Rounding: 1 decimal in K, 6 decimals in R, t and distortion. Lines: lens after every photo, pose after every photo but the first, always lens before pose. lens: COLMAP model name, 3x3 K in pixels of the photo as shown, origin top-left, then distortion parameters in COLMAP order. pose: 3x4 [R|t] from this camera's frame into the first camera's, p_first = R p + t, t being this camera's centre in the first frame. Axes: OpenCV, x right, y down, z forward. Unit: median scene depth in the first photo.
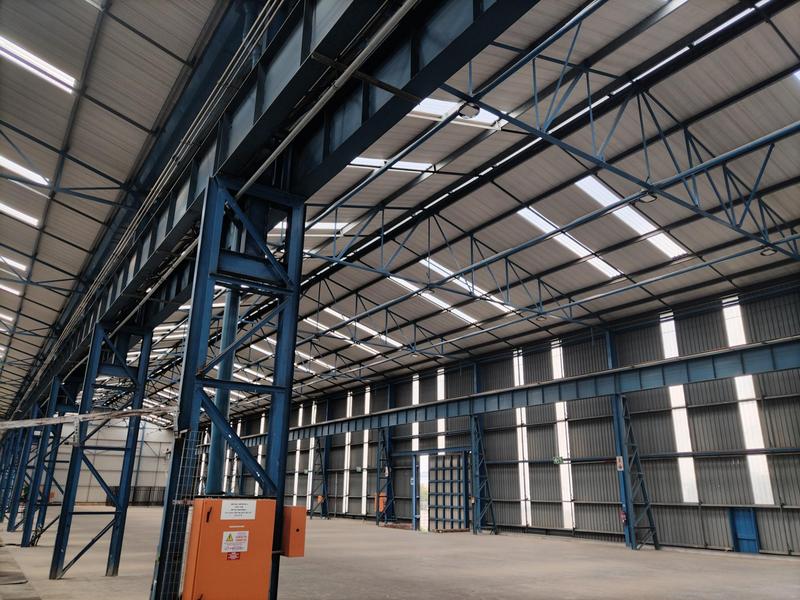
lens RADIAL K [[589.6, 0, 393.2], [0, 589.6, 296.9], [0, 0, 1]] dist [0.011798, -0.008077]
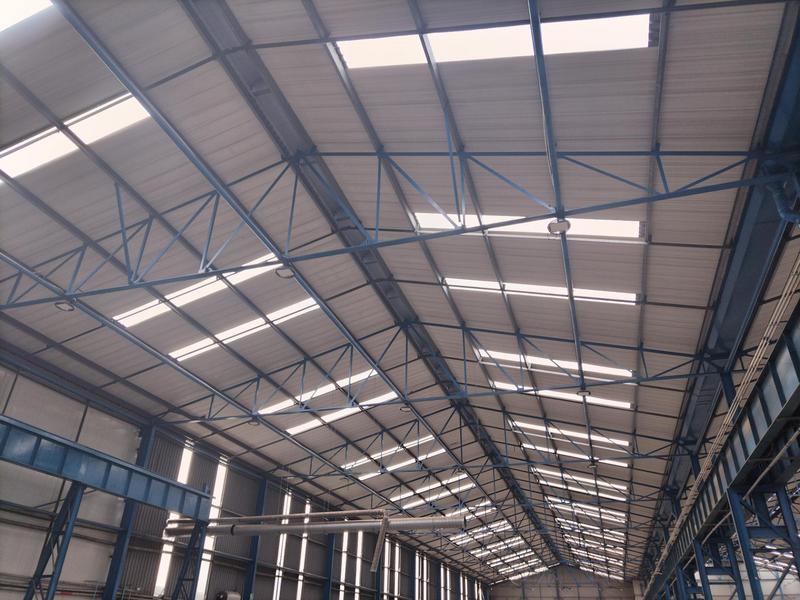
lens RADIAL K [[589.6, 0, 401.4], [0, 589.6, 301.3], [0, 0, 1]] dist [0.011798, -0.008077]
pose [[0.625240, -0.385449, -0.678605, 0.001208], [0.226090, 0.921696, -0.315214, -0.047388], [0.746966, 0.043658, 0.663427, -0.145900]]
